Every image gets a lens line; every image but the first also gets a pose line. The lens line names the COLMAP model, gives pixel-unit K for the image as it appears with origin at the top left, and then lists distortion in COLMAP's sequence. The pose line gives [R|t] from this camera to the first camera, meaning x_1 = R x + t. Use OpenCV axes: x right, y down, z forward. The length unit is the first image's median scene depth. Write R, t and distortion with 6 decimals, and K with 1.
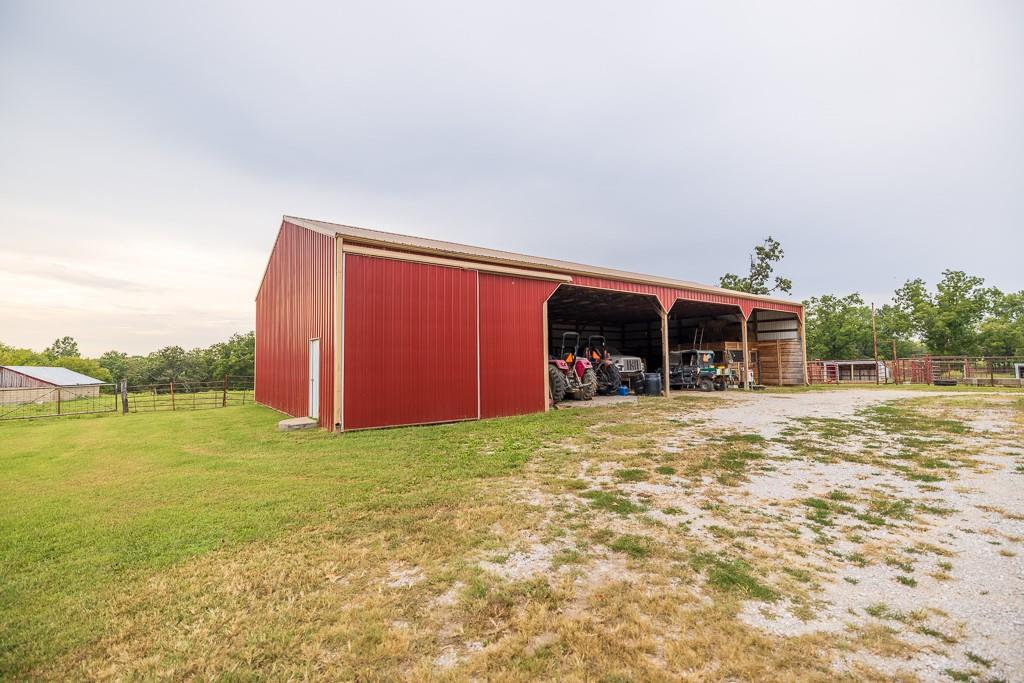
lens RADIAL K [[455.0, 0, 512.0], [0, 455.0, 341.5], [0, 0, 1]] dist [0.001333, 0.000170]
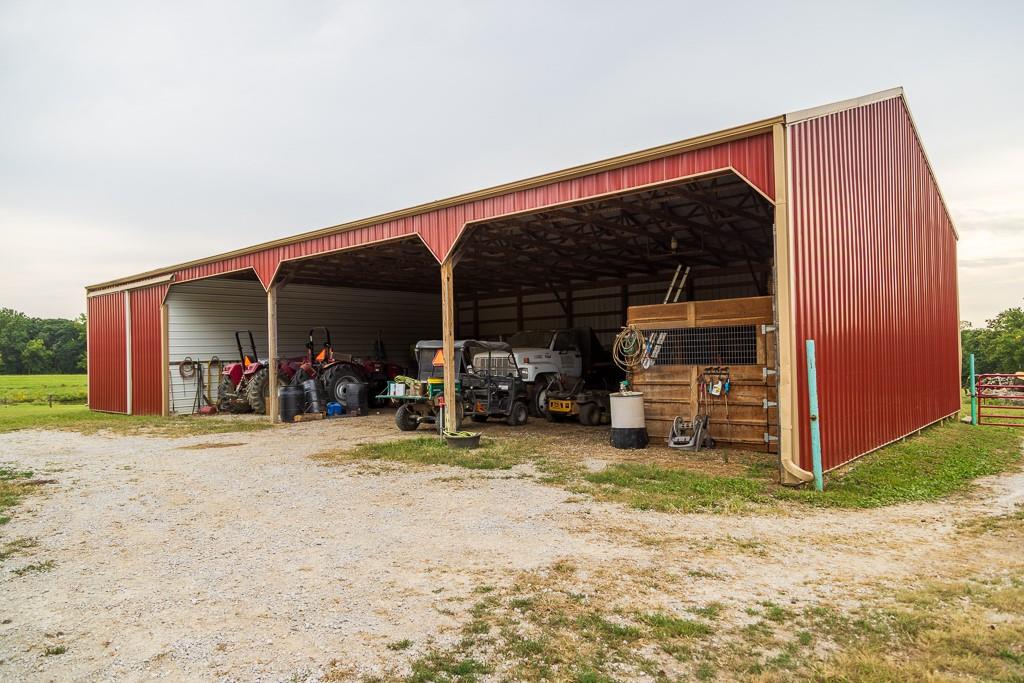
lens RADIAL K [[687.6, 0, 512.0], [0, 687.6, 341.5], [0, 0, 1]] dist [-0.000118, -0.000027]
pose [[0.182590, 0.015029, -0.983074, 1.062152], [0.081520, 0.996209, 0.030371, 0.003658], [0.979804, -0.085686, 0.180672, 0.933421]]
